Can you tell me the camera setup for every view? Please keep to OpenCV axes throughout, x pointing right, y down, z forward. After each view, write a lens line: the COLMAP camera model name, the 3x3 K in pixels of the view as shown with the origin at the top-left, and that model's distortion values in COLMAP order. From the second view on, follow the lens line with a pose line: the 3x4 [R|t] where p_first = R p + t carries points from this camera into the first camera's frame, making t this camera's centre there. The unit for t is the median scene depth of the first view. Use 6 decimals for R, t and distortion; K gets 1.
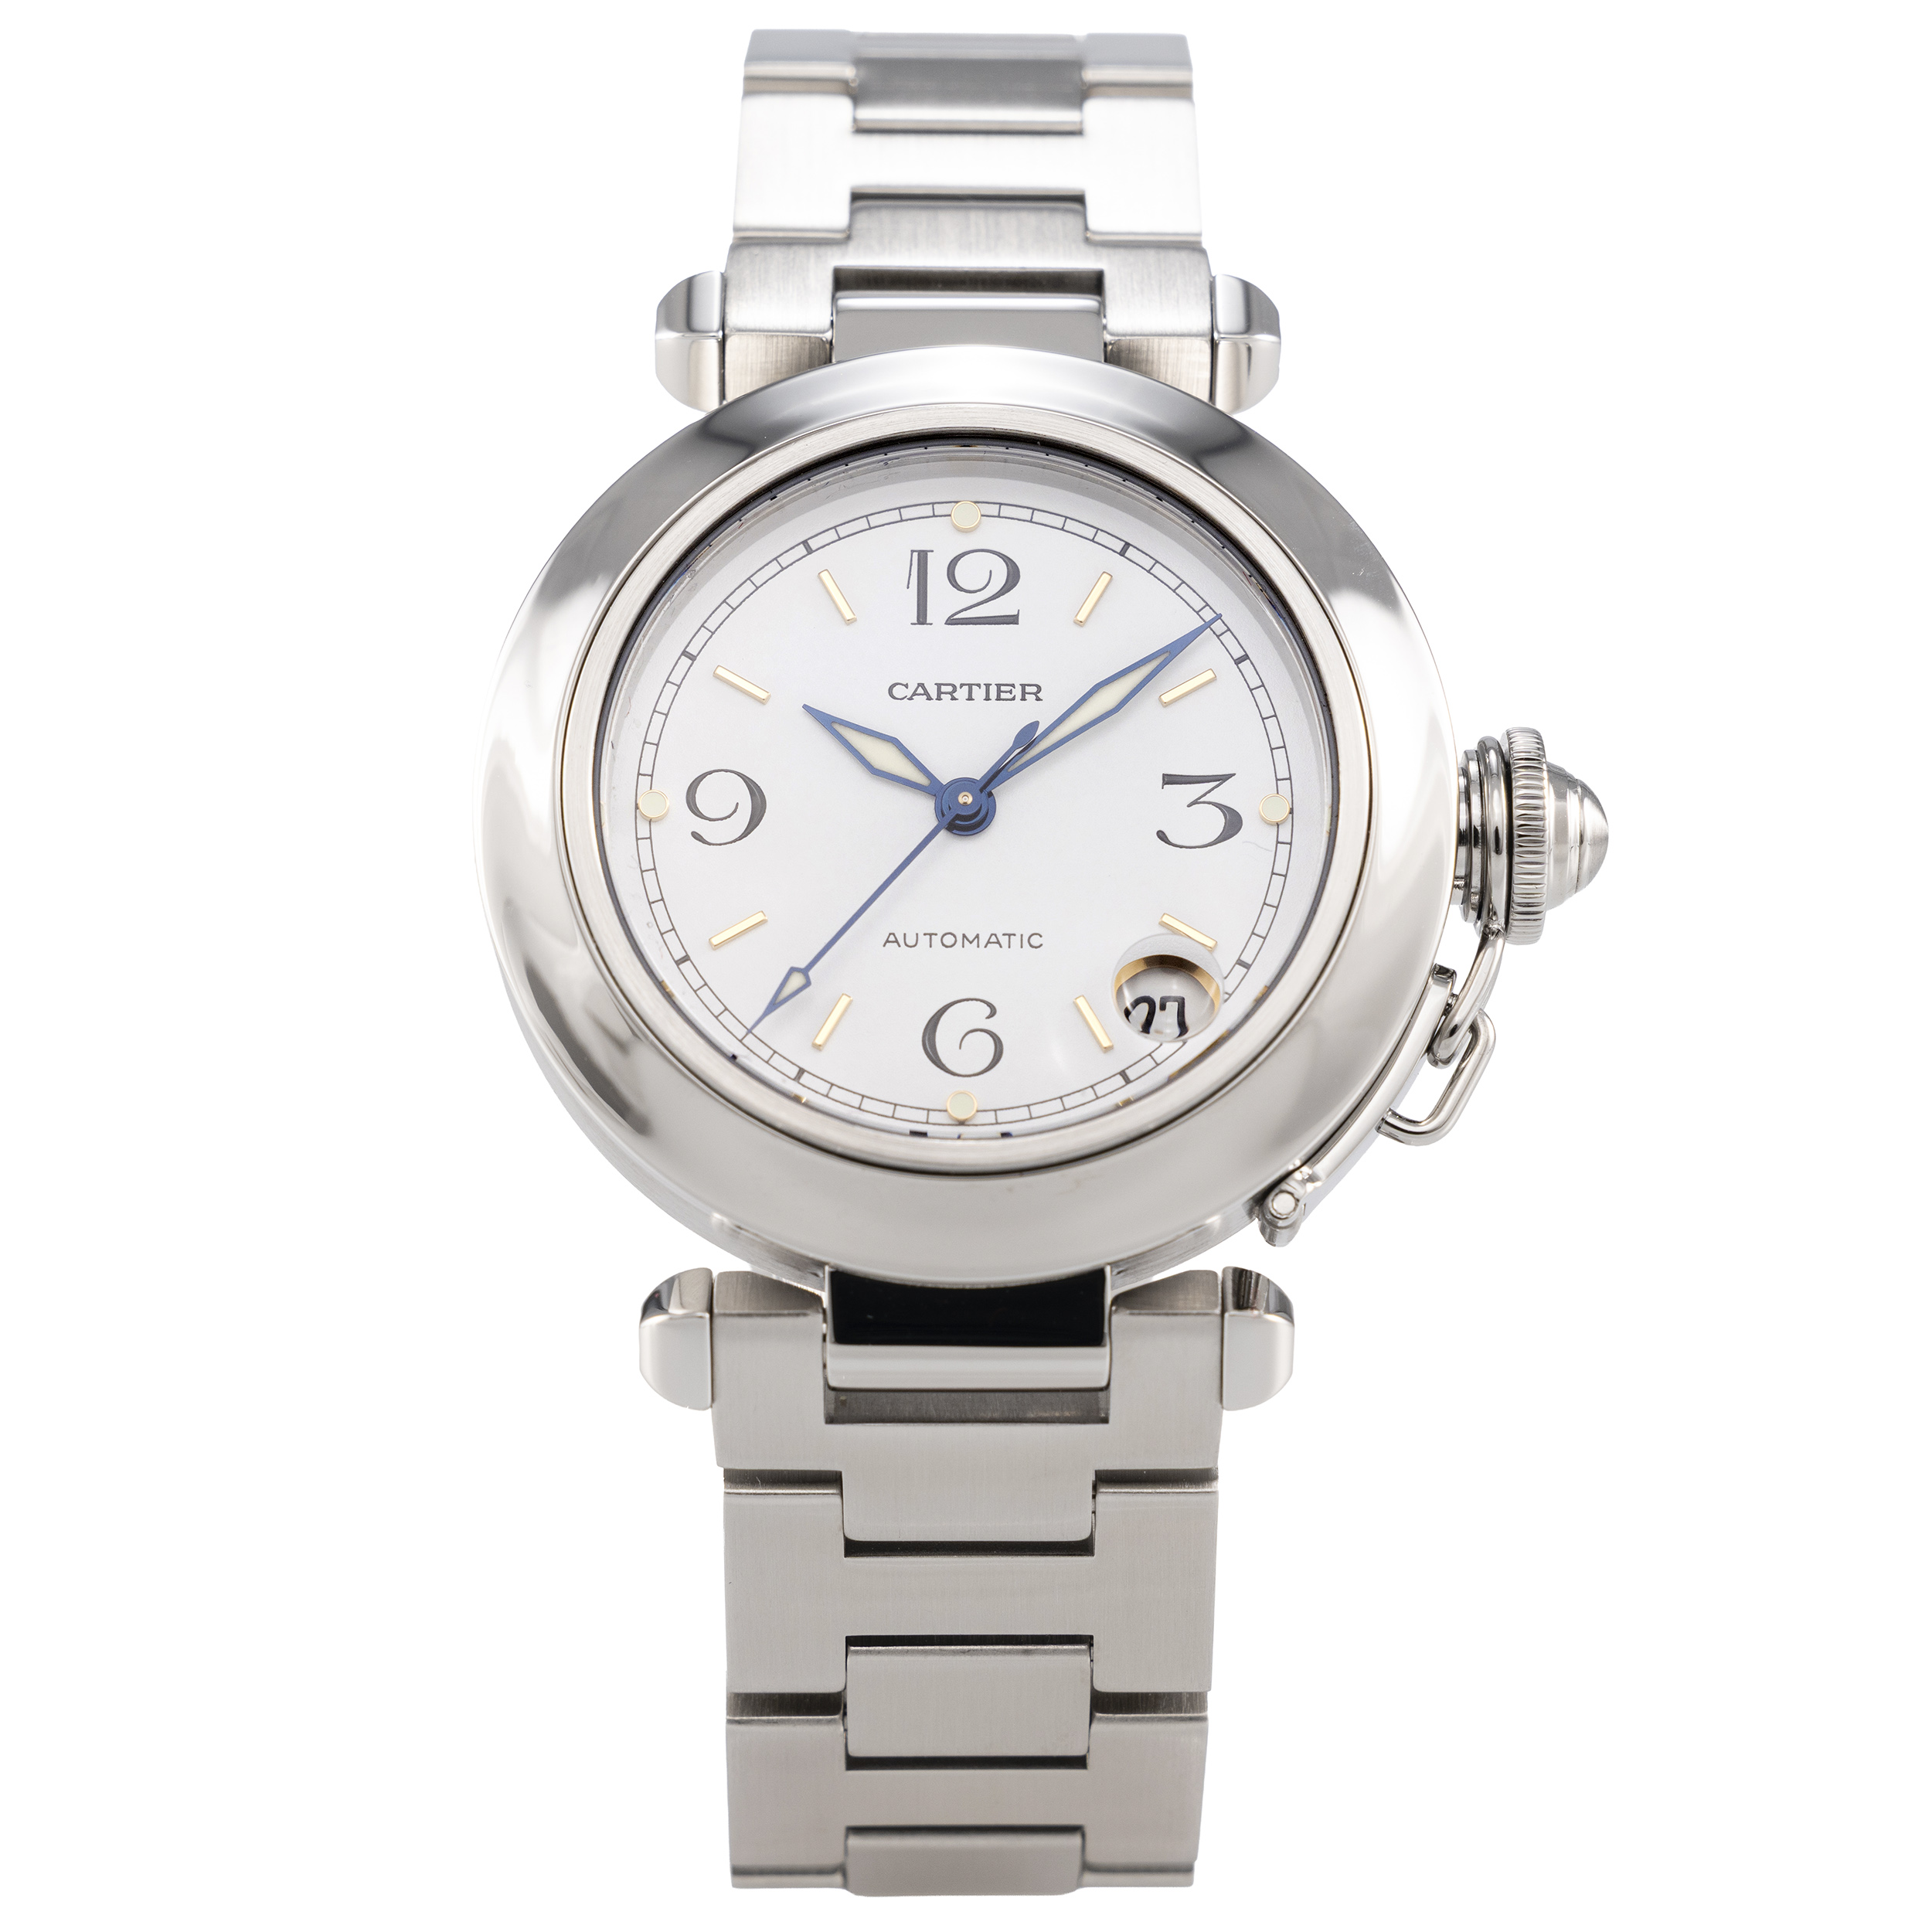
lens RADIAL K [[5314.9, 0, 965.8], [0, 5314.9, 963.1], [0, 0, 1]] dist [0.216726, 0.000000]
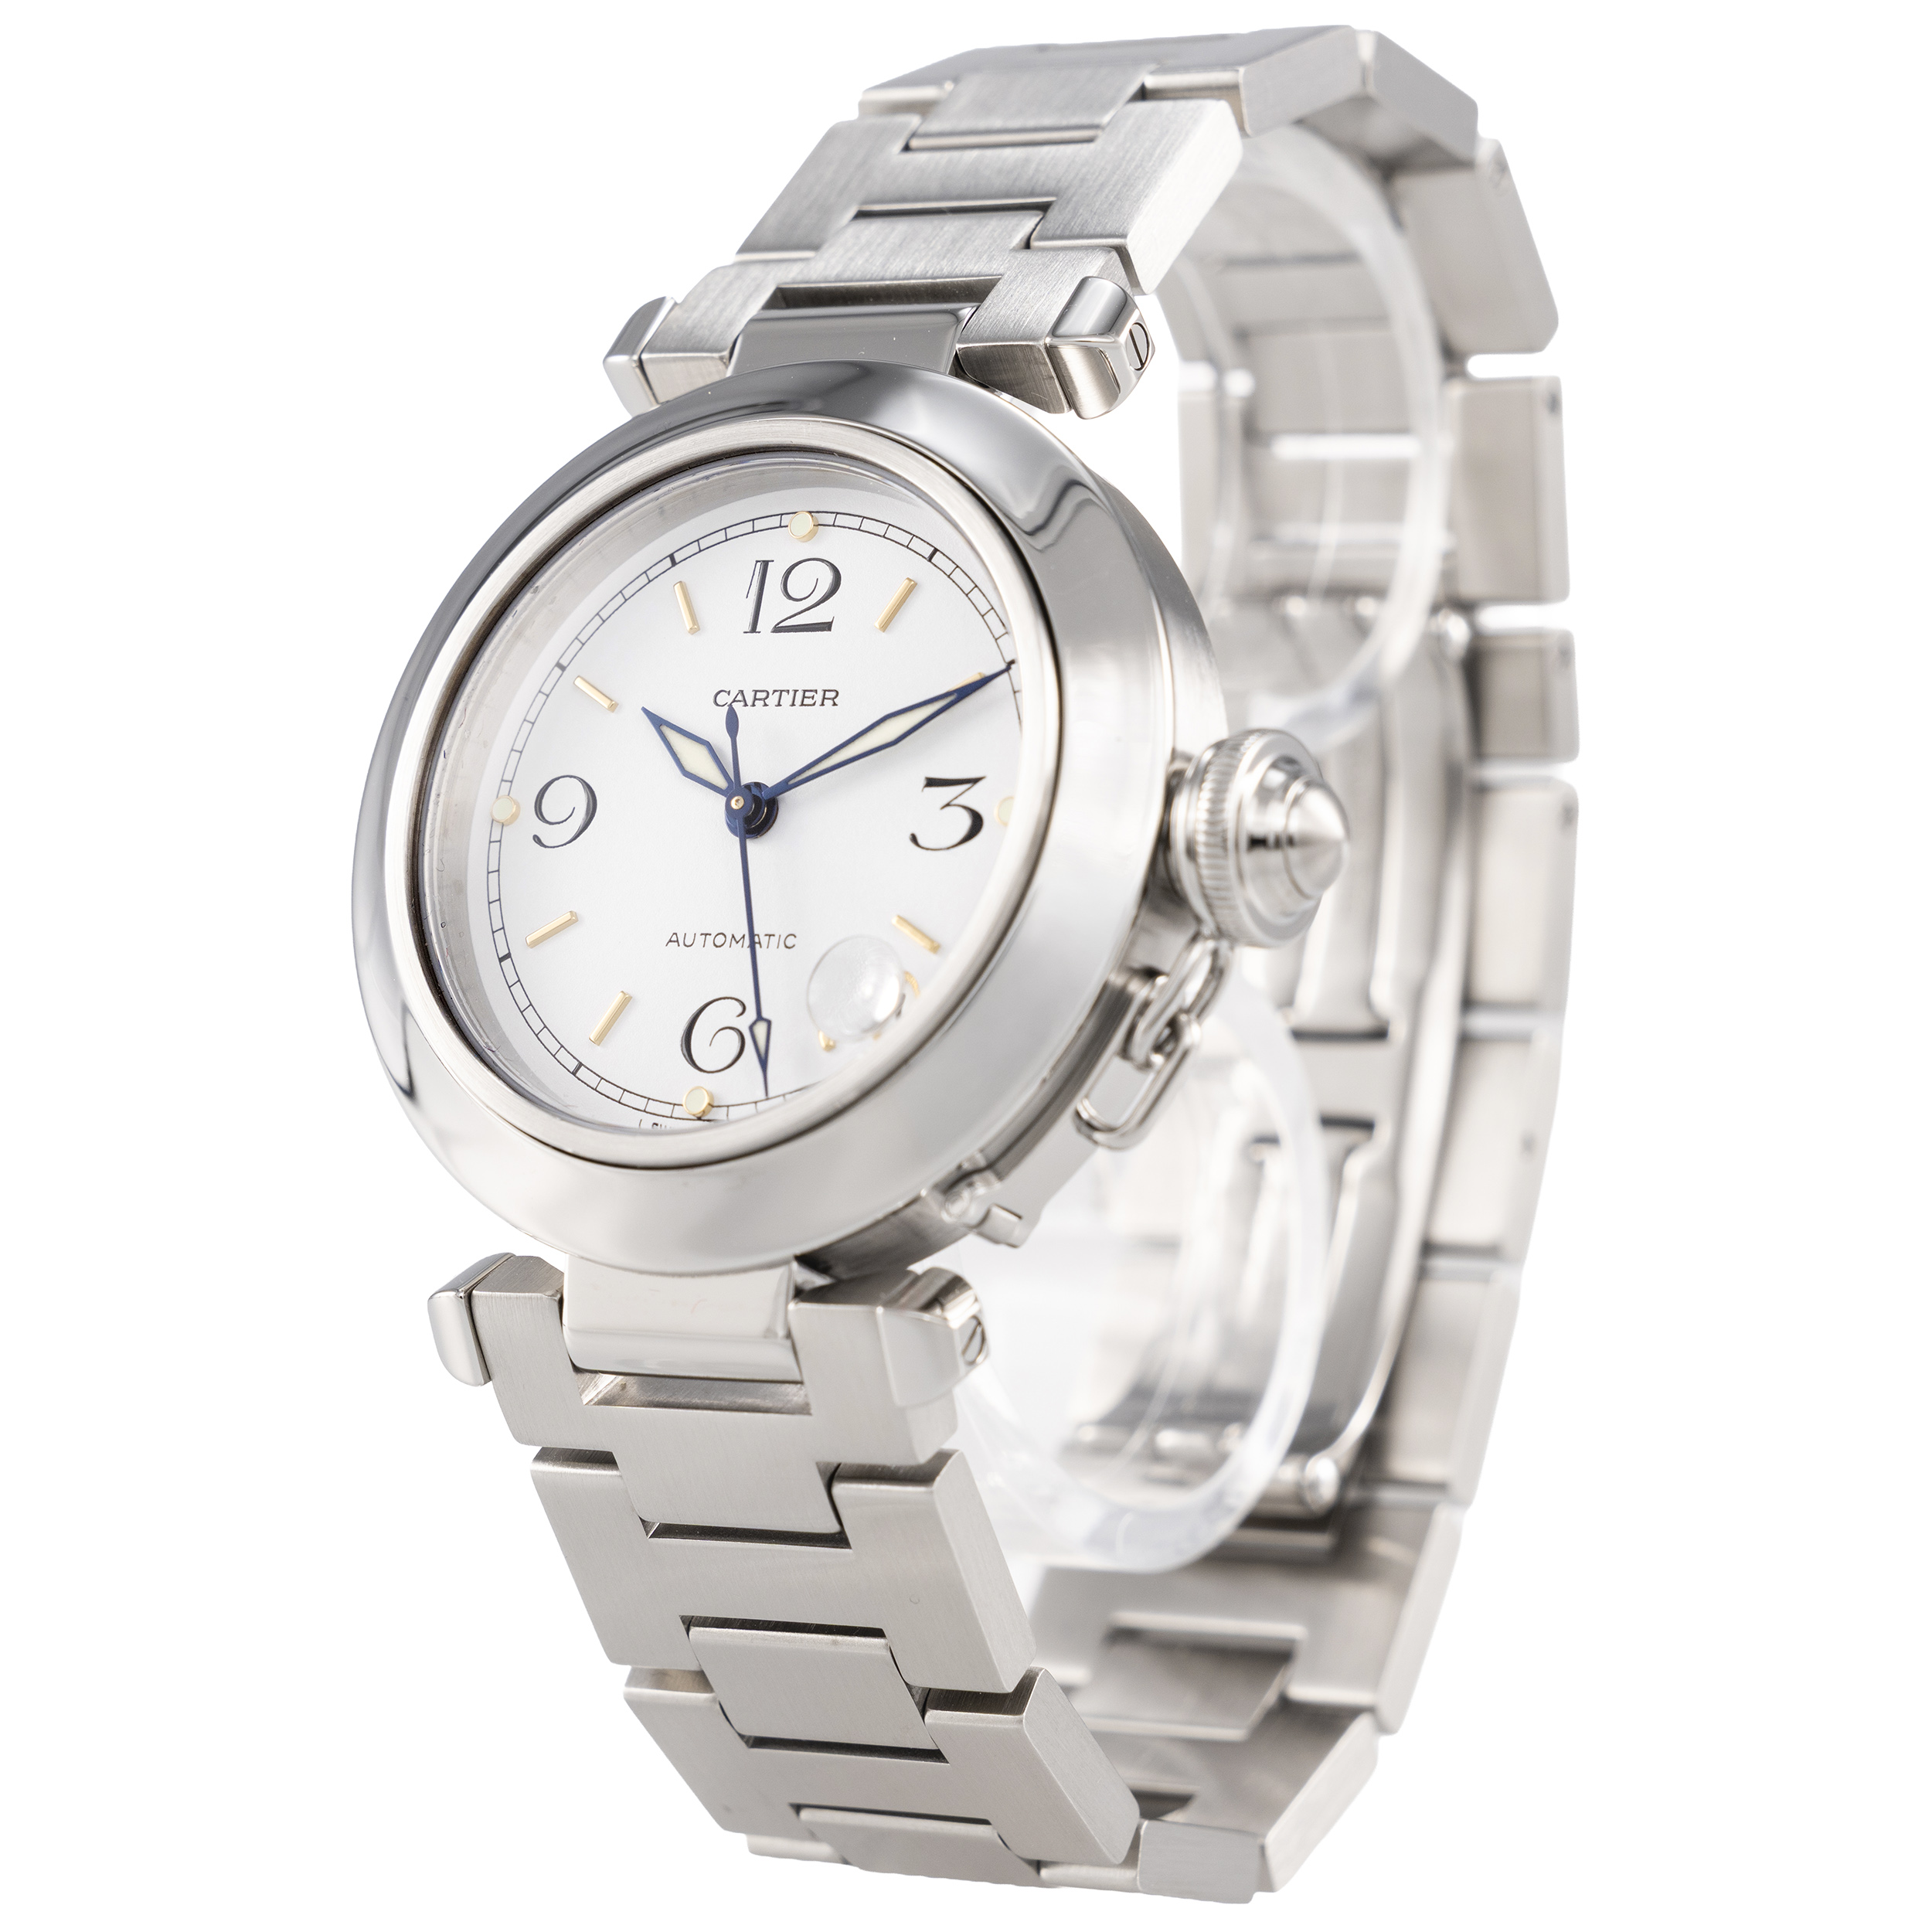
lens RADIAL K [[5314.9, 0, 966.1], [0, 5314.9, 967.2], [0, 0, 1]] dist [0.216726, 0.000000]
pose [[0.899024, 0.008508, -0.437816, 0.482274], [-0.007951, 0.999964, 0.003104, -0.002617], [0.437826, 0.000690, 0.899059, 0.094722]]
